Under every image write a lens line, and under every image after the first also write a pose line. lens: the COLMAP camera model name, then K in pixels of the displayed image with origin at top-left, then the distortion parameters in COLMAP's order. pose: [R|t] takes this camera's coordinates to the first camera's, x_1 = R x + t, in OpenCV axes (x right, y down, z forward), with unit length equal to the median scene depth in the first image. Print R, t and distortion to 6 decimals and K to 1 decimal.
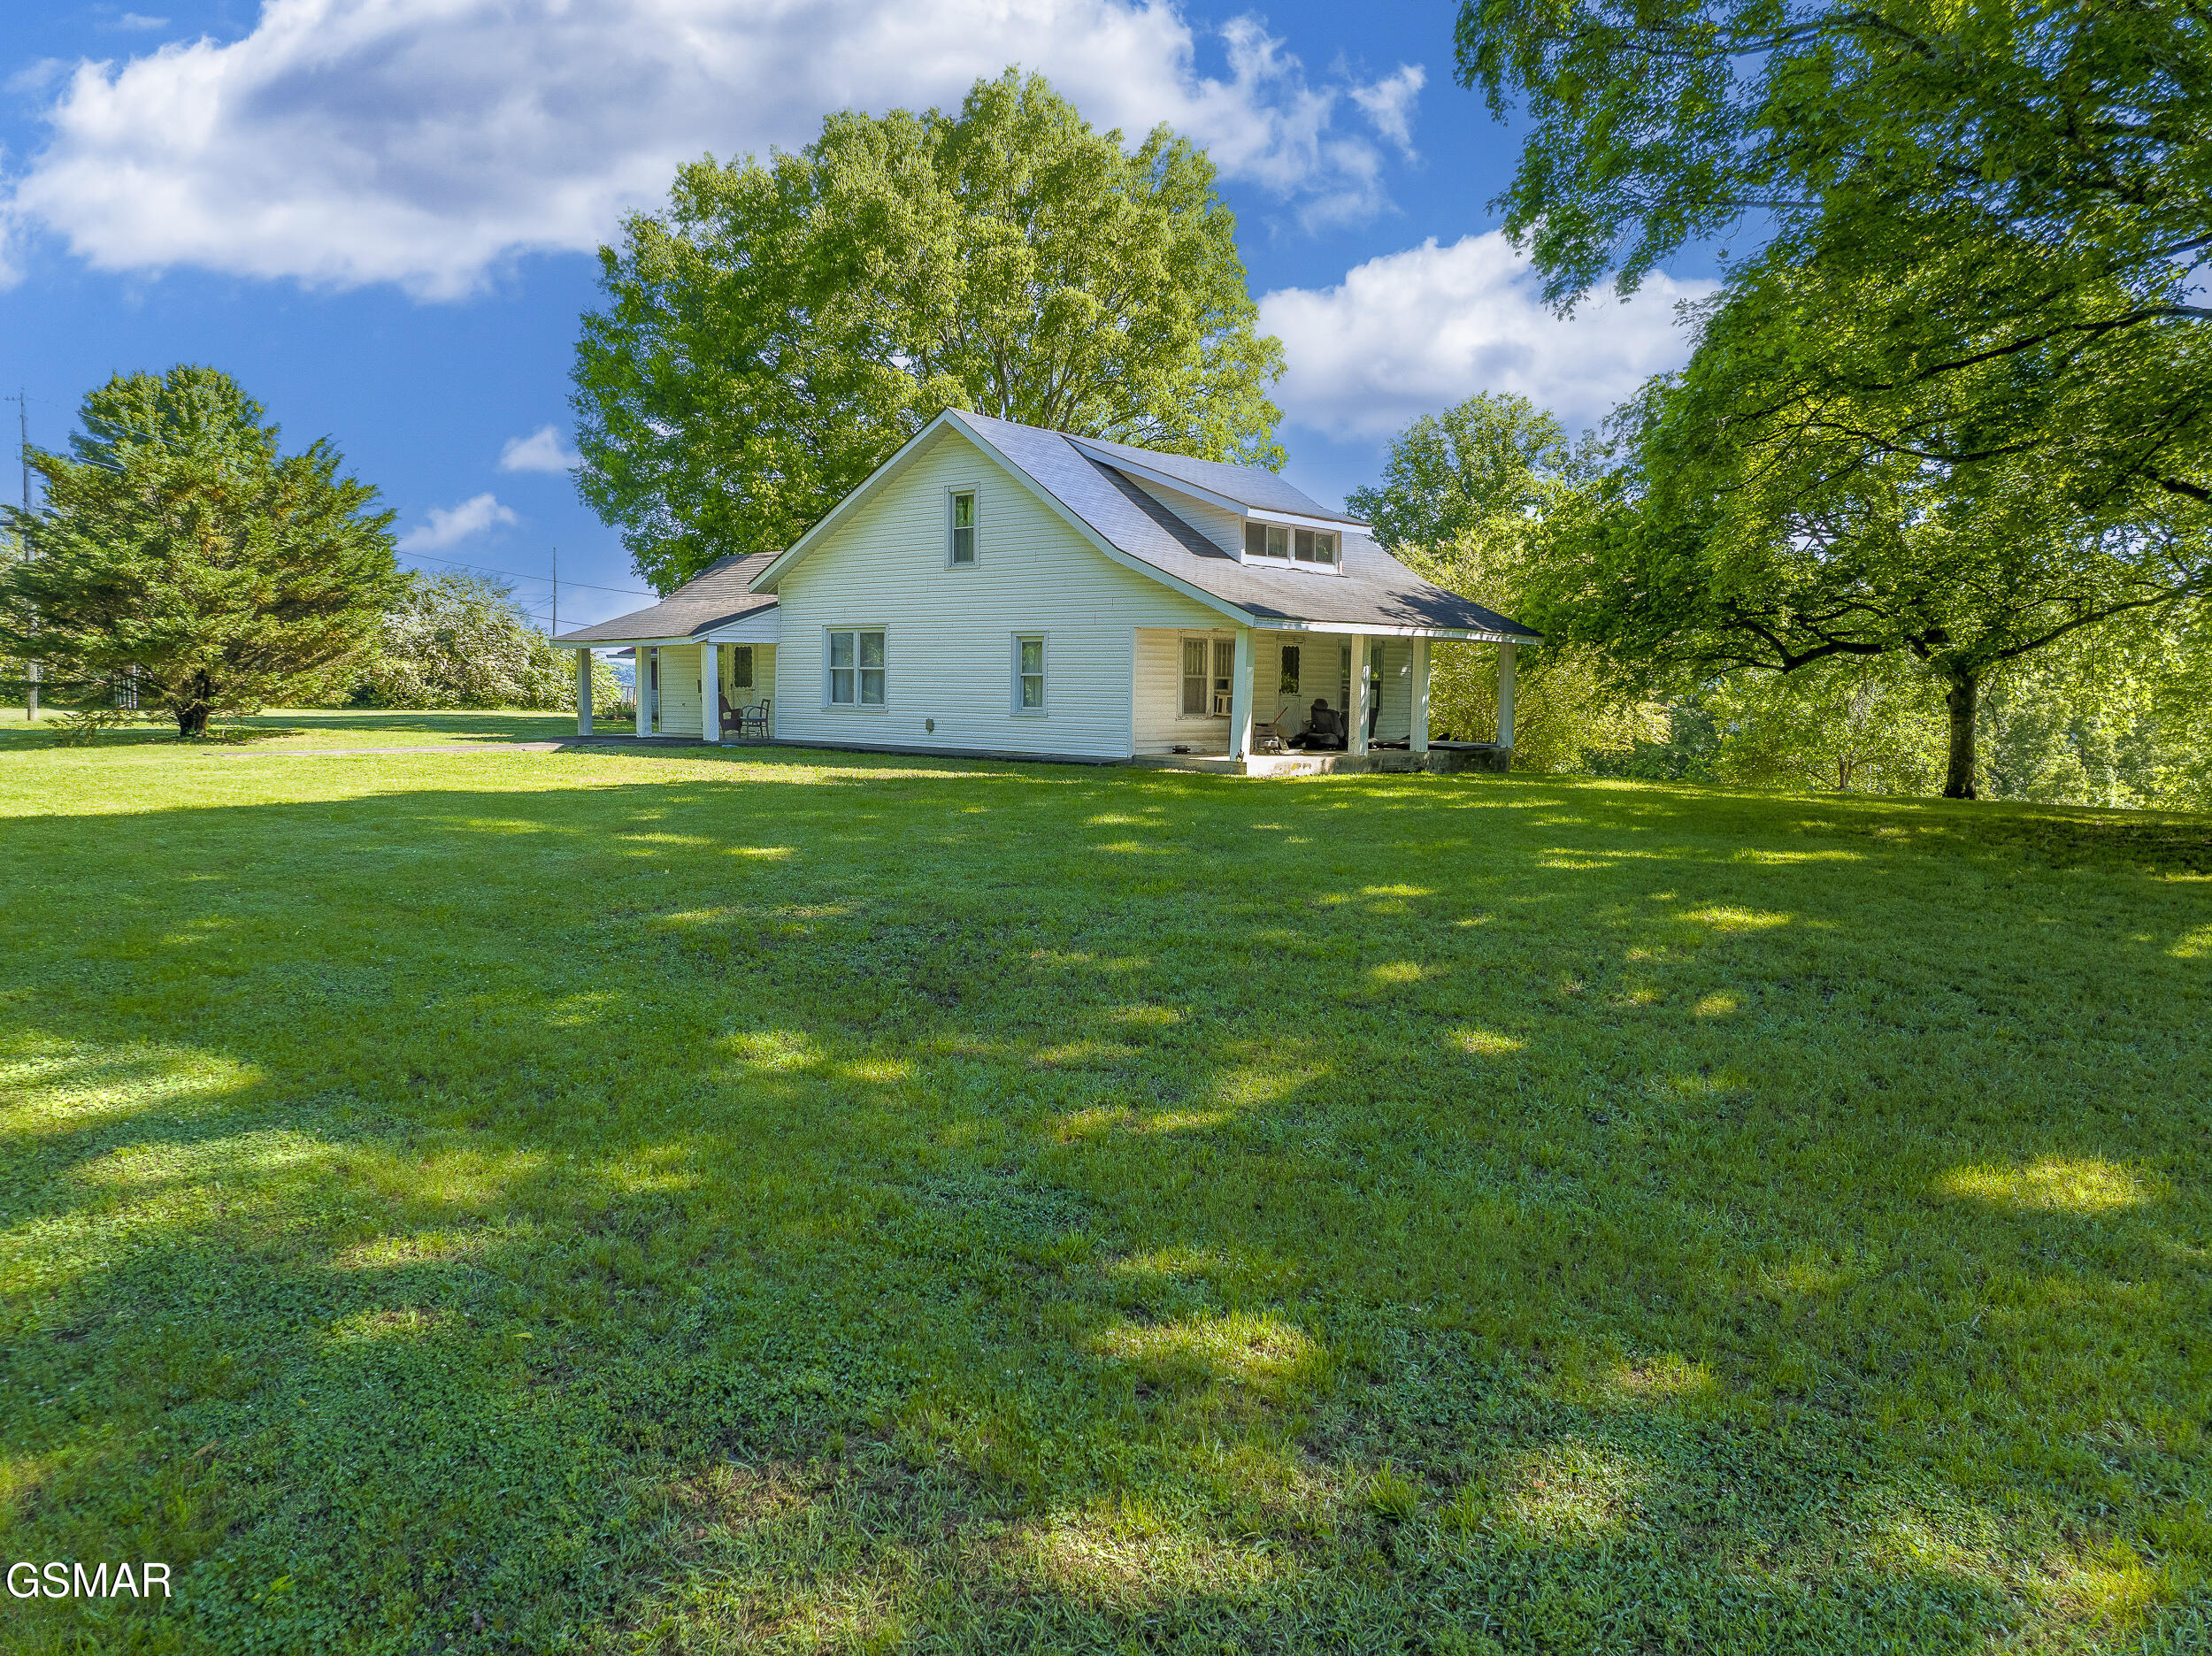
lens RADIAL K [[1542.5, 0, 1106.0], [0, 1542.5, 828.0], [0, 0, 1]] dist [-0.035839, 0.009207]
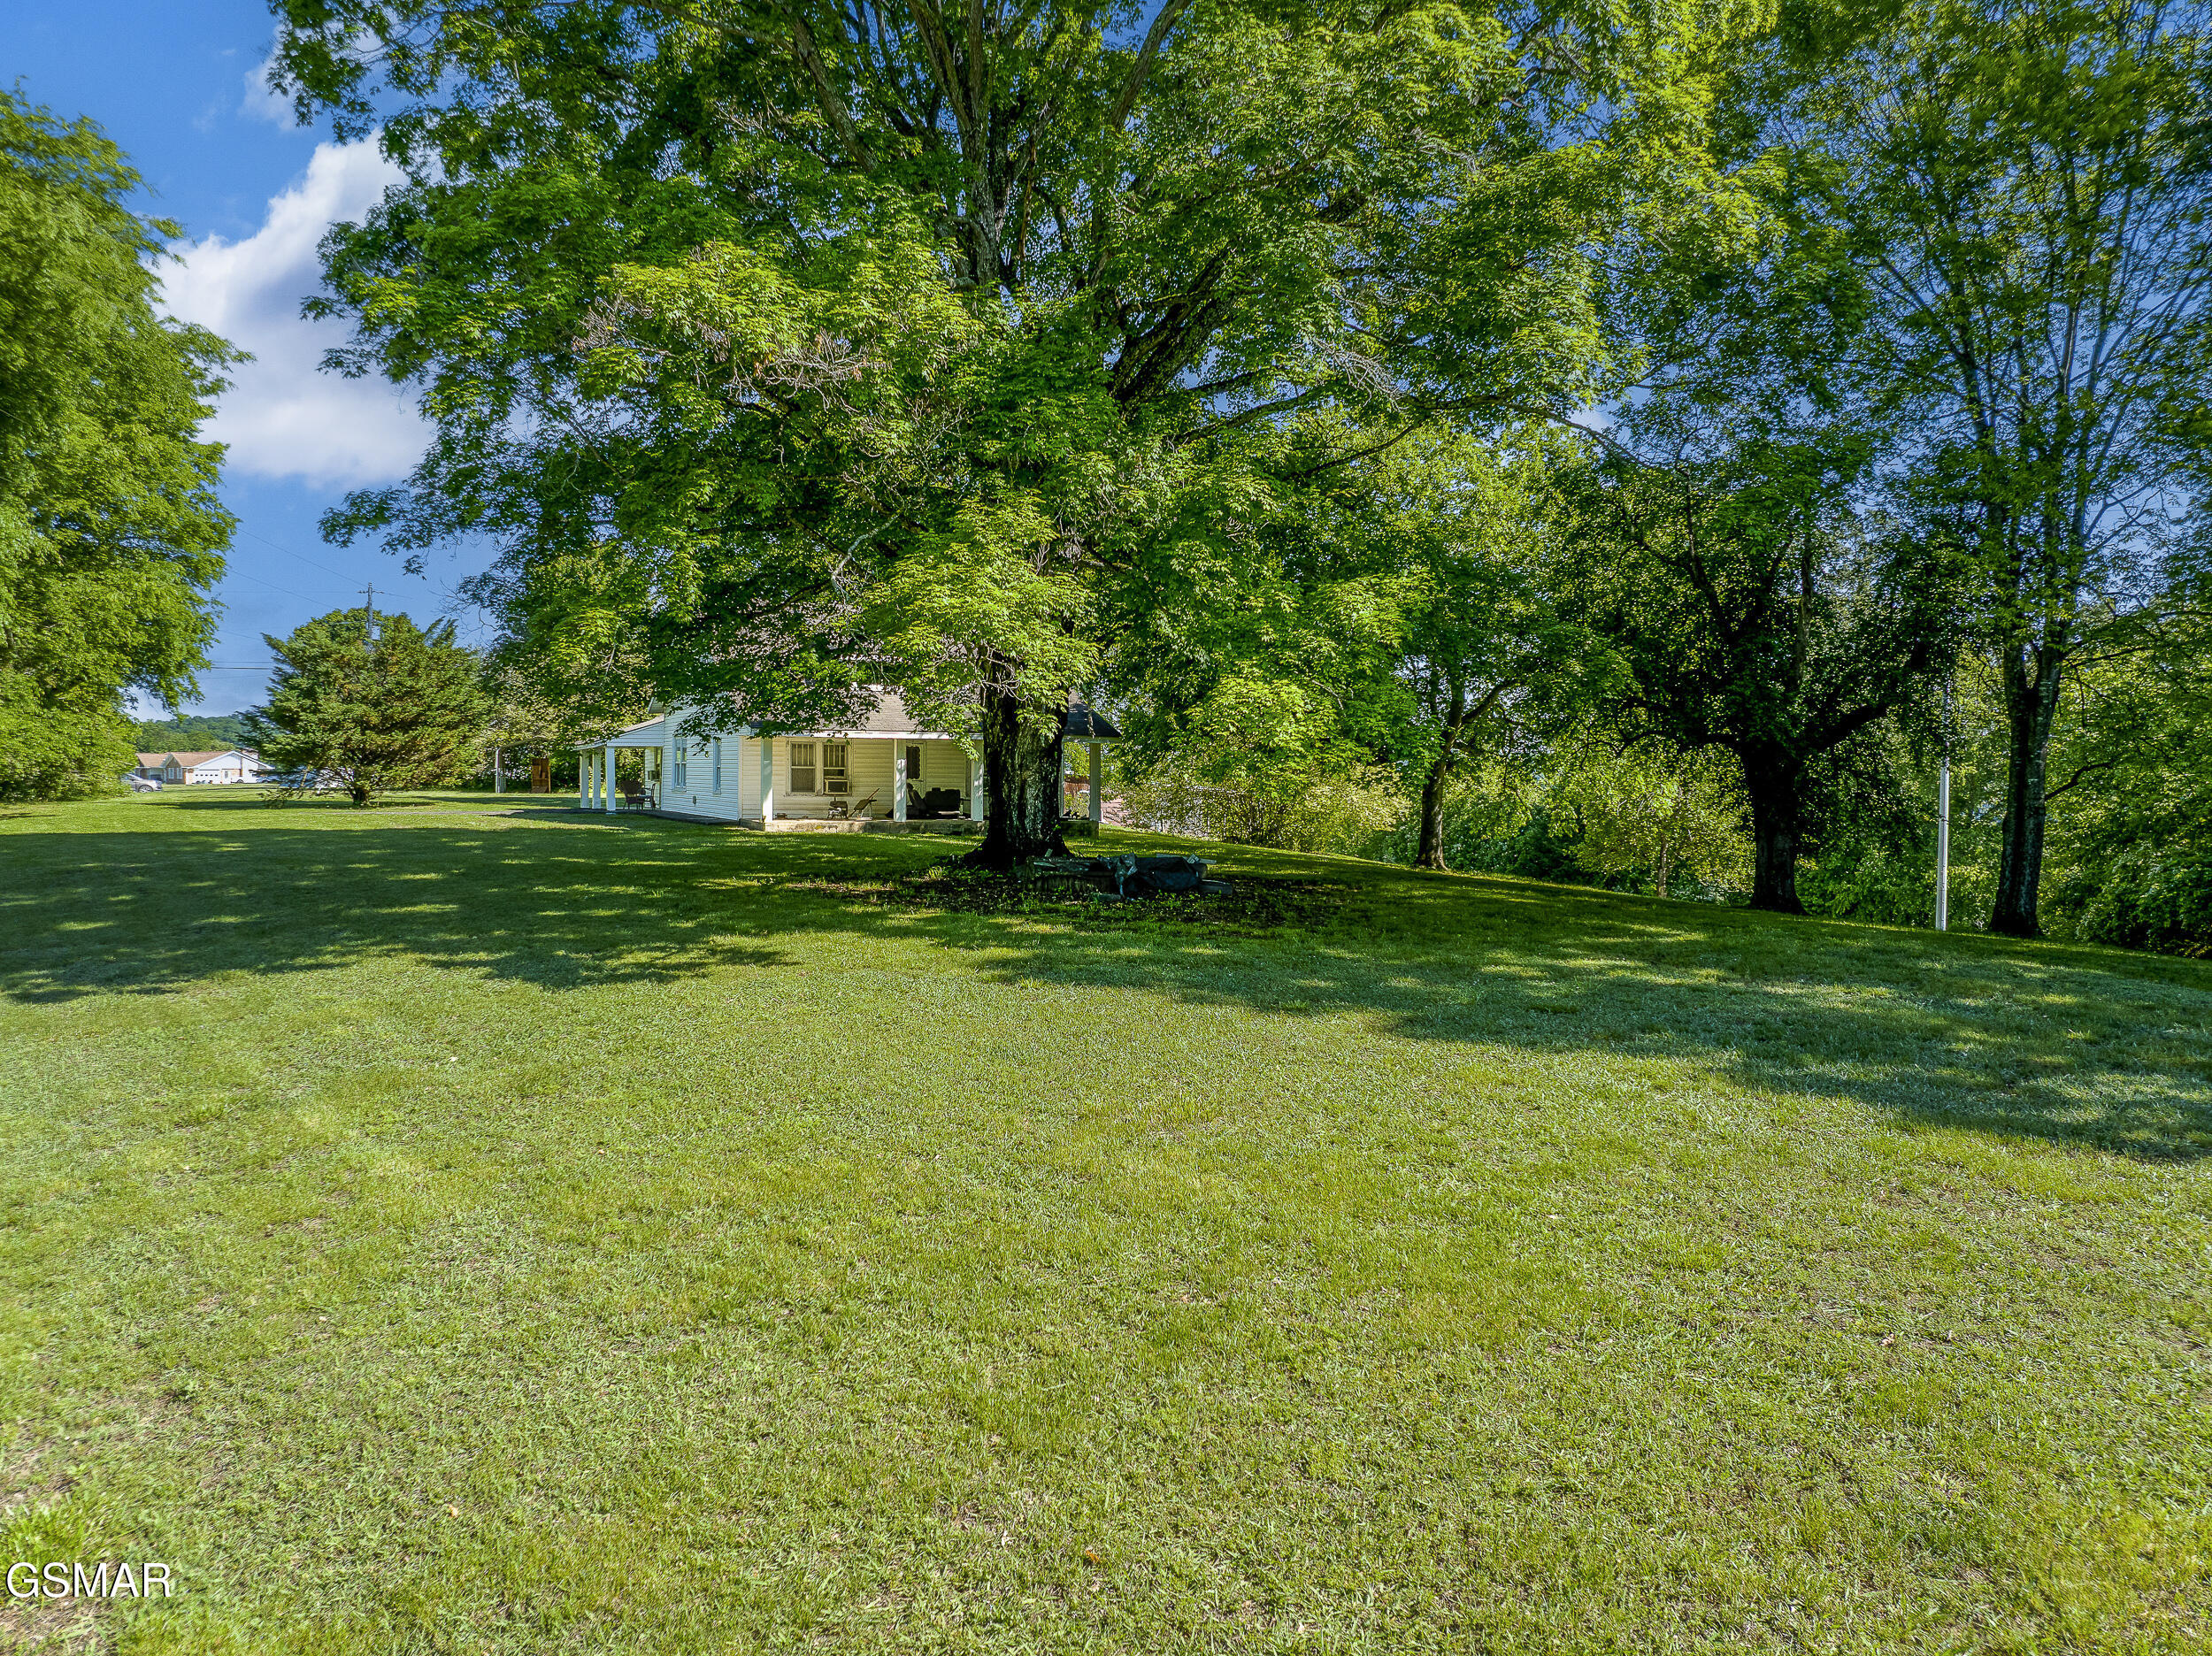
lens RADIAL K [[1542.5, 0, 1106.0], [0, 1542.5, 828.0], [0, 0, 1]] dist [-0.035839, 0.009207]
pose [[0.925892, 0.011394, -0.377616, 0.700263], [-0.033575, 0.998072, -0.052208, 0.020727], [0.376293, 0.061018, 0.924489, -0.191142]]
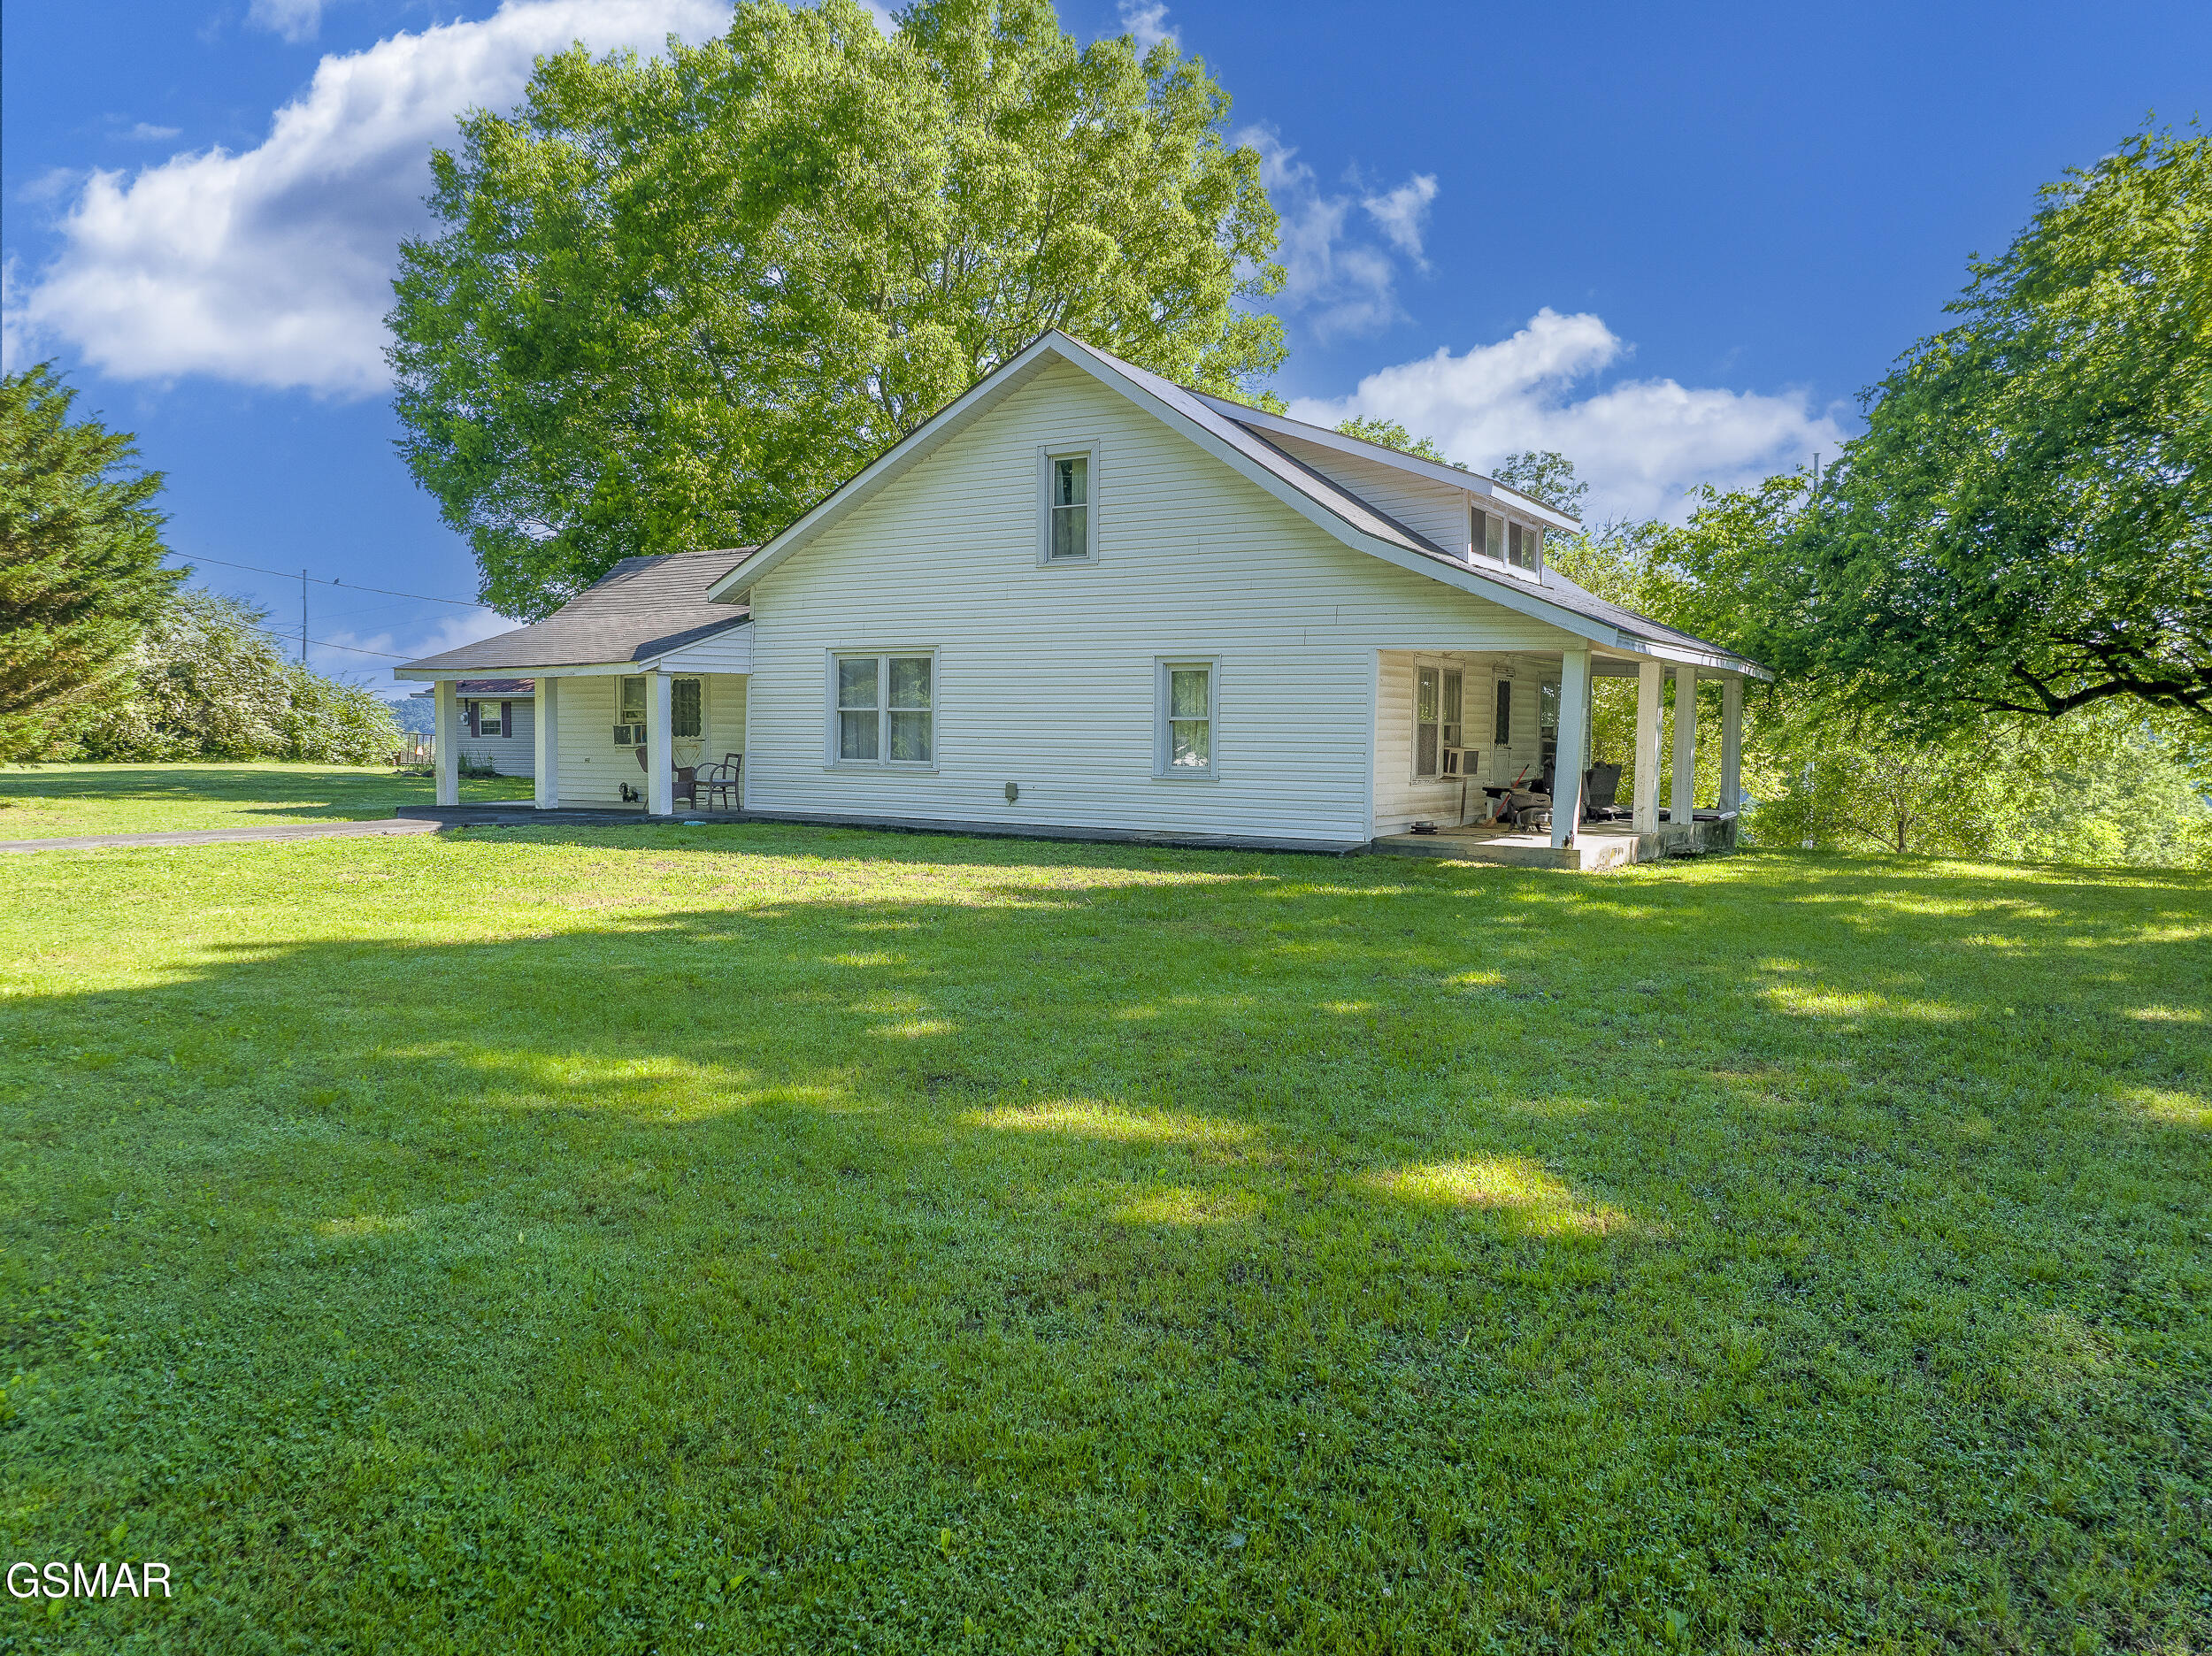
lens RADIAL K [[1542.5, 0, 1106.0], [0, 1542.5, 828.0], [0, 0, 1]] dist [-0.035839, 0.009207]
pose [[0.987284, -0.010612, 0.158612, -0.158750], [0.015141, 0.999511, -0.027372, -0.027078], [-0.158243, 0.029426, 0.986962, 0.272738]]
